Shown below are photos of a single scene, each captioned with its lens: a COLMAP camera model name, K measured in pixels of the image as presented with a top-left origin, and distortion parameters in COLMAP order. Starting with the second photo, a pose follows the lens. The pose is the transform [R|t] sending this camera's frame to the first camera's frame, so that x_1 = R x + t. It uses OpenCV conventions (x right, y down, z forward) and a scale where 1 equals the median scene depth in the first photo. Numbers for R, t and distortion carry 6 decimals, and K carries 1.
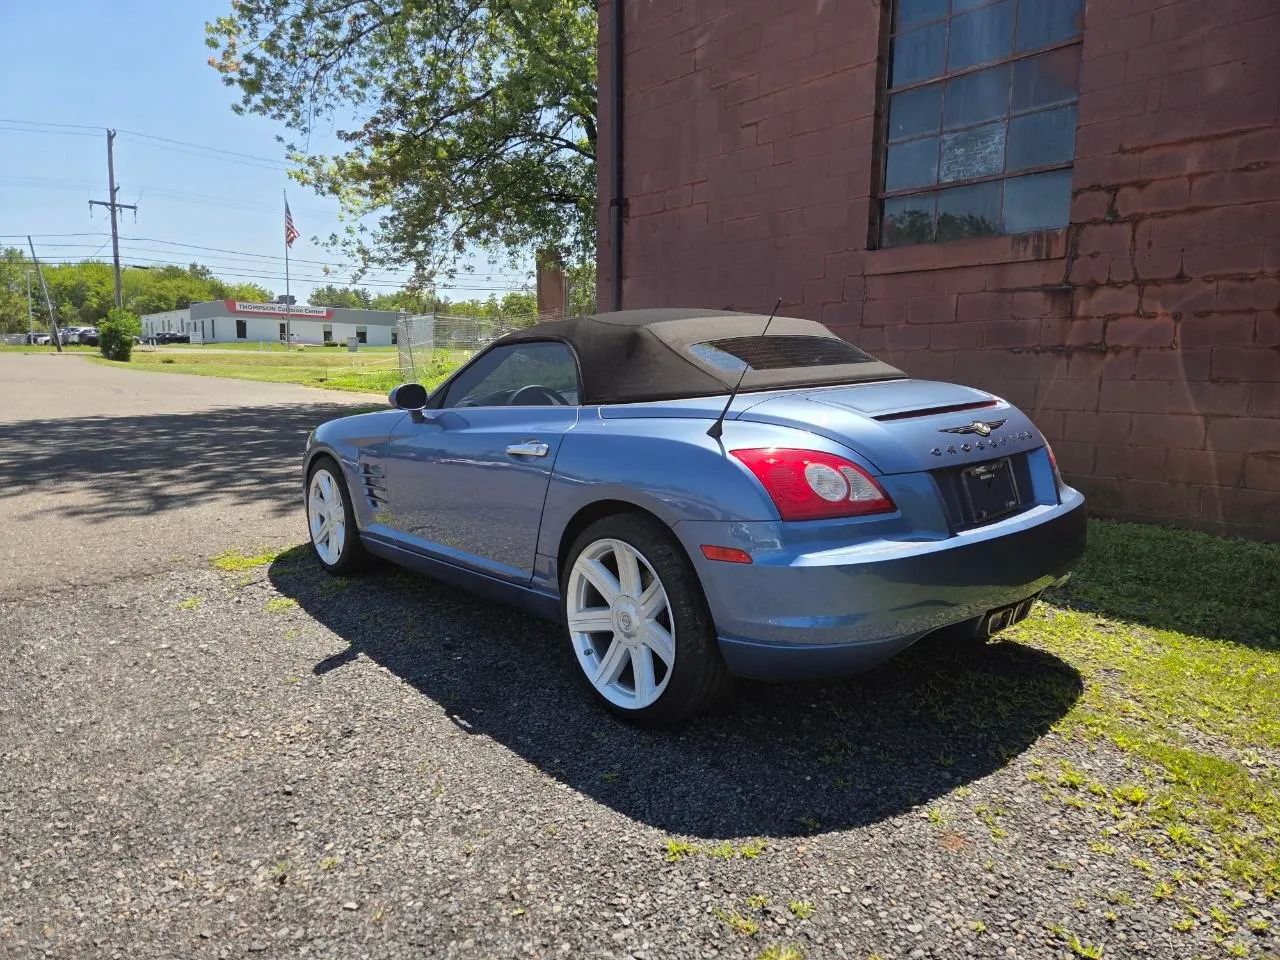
lens RADIAL K [[838.5, 0, 640.0], [0, 838.5, 480.0], [0, 0, 1]] dist [0.062878, -0.053712]
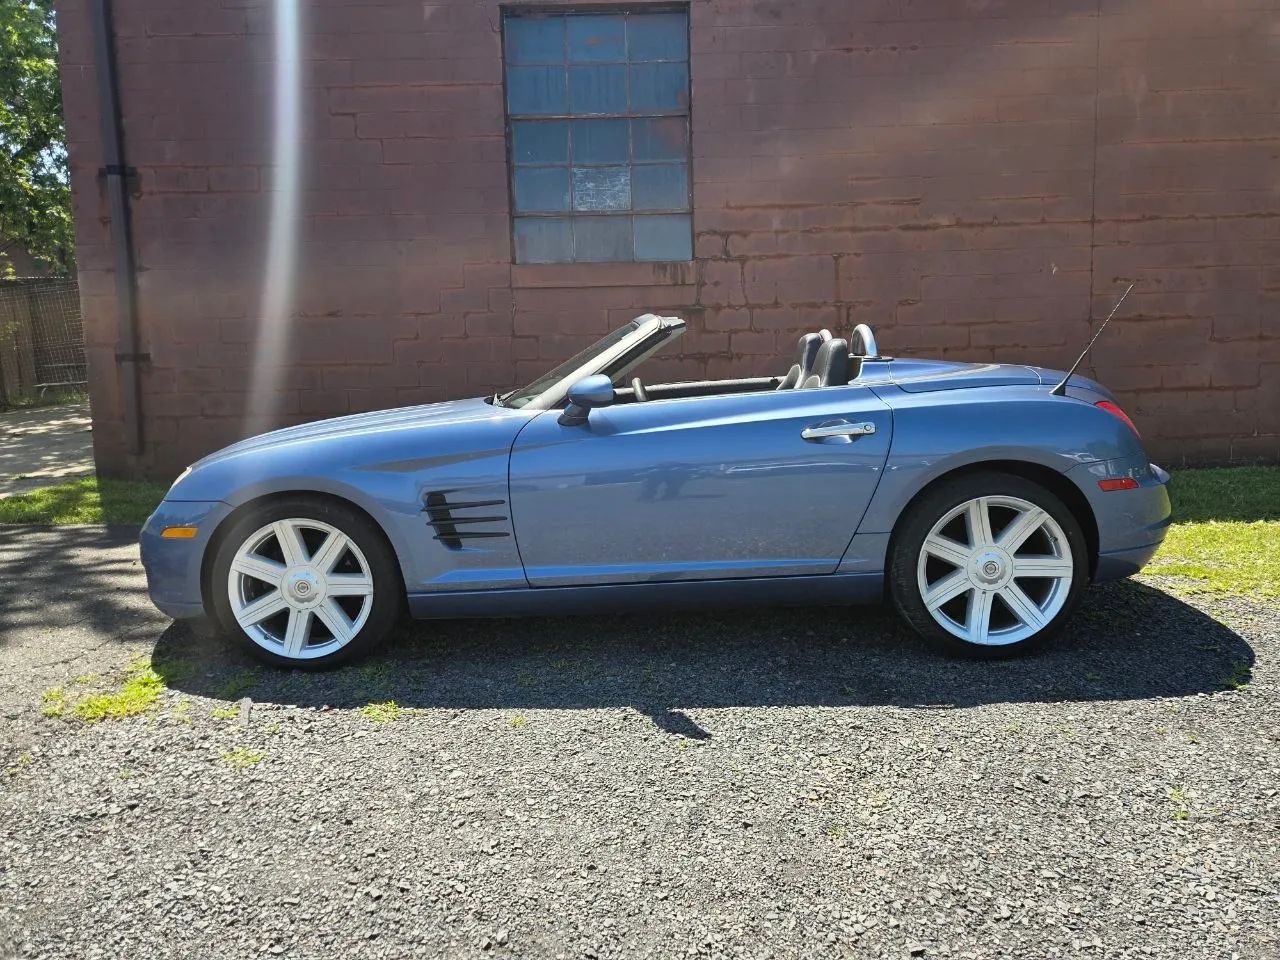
lens RADIAL K [[848.8, 0, 657.8], [0, 848.8, 460.7], [0, 0, 1]] dist [0.073889, -0.060777]
pose [[0.641754, -0.090668, 0.761532, -0.540151], [0.135715, 0.990741, 0.003589, -0.014454], [-0.754807, 0.101048, 0.648117, 0.257525]]
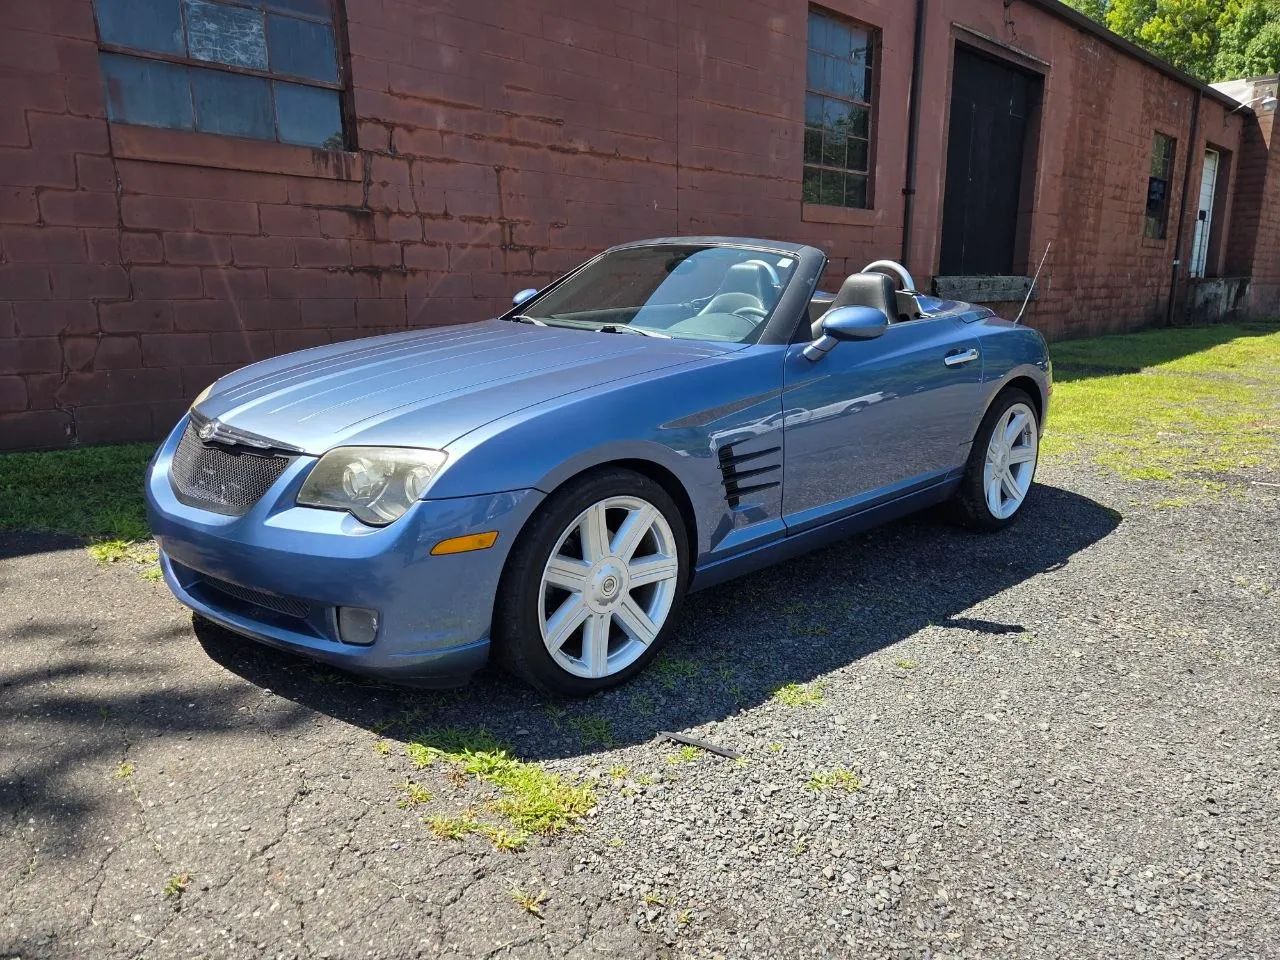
lens RADIAL K [[848.8, 0, 640.0], [0, 848.8, 480.0], [0, 0, 1]] dist [0.065044, -0.048710]
pose [[-0.063031, -0.224870, 0.972348, -0.672142], [0.139920, 0.962671, 0.231703, -0.106270], [-0.988155, 0.150656, -0.029214, 0.768403]]
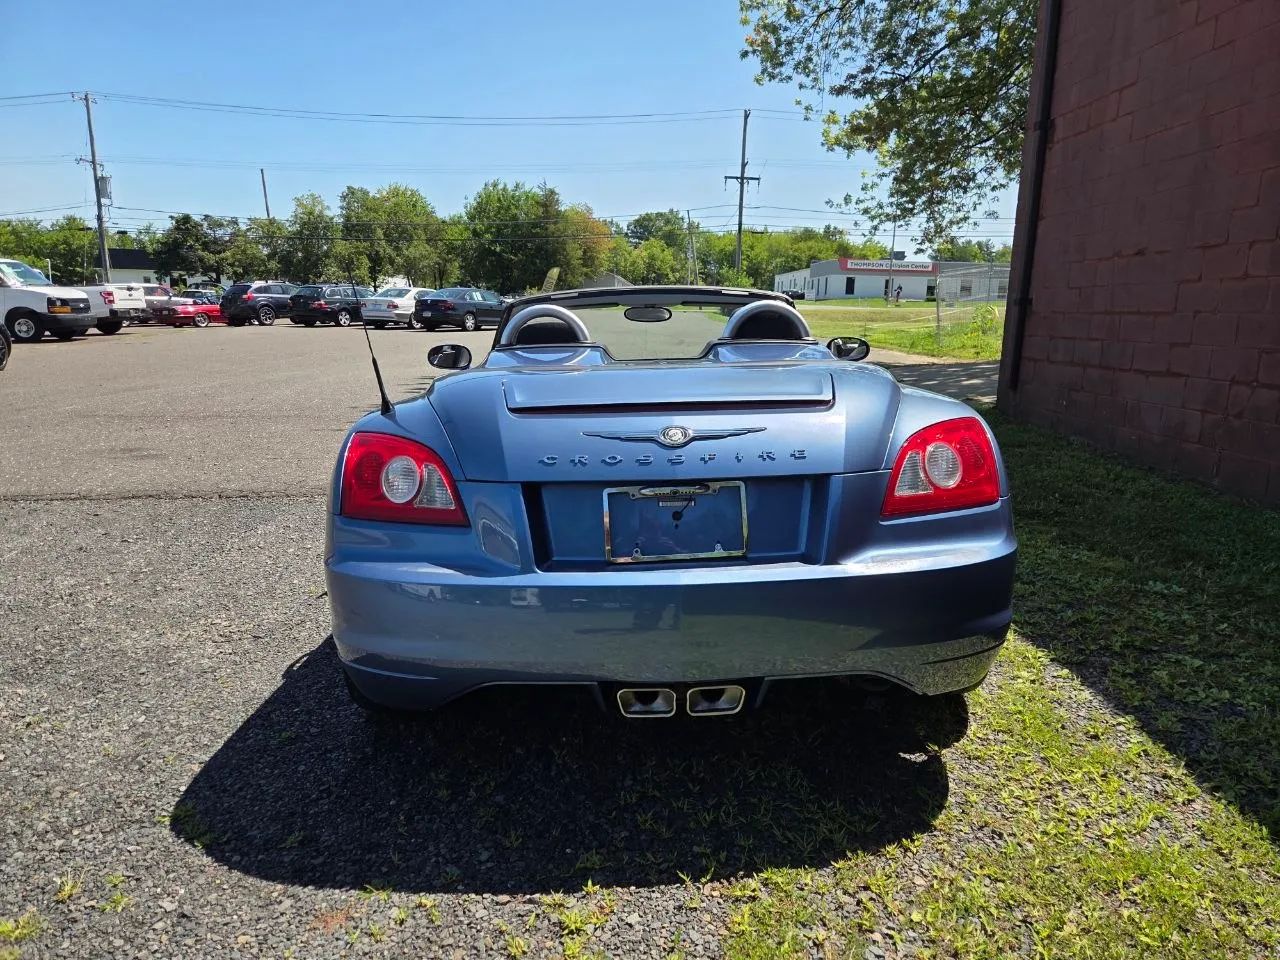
lens RADIAL K [[855.6, 0, 640.0], [0, 855.6, 480.0], [0, 0, 1]] dist [0.071891, -0.058645]
pose [[0.762979, 0.133600, -0.632466, 0.408686], [-0.104140, 0.991033, 0.083712, -0.032062], [0.637979, 0.001995, 0.770051, 0.168192]]
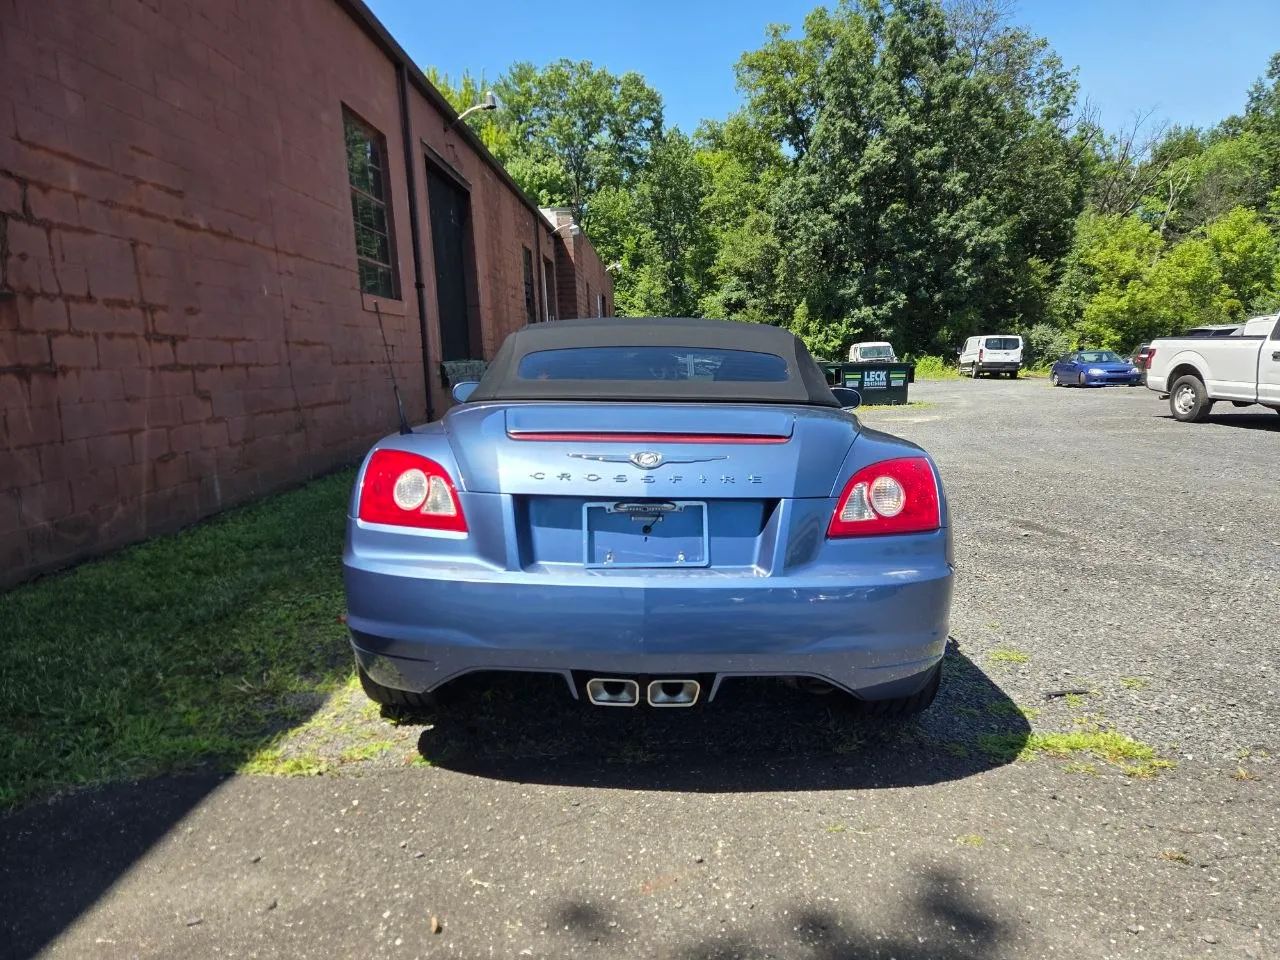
lens RADIAL K [[848.8, 0, 657.8], [0, 848.8, 460.7], [0, 0, 1]] dist [0.073889, -0.060777]
pose [[-0.746700, -0.052259, 0.663104, -0.494633], [0.131993, 0.965442, 0.224720, -0.183357], [-0.651933, 0.255324, -0.713998, 1.261833]]
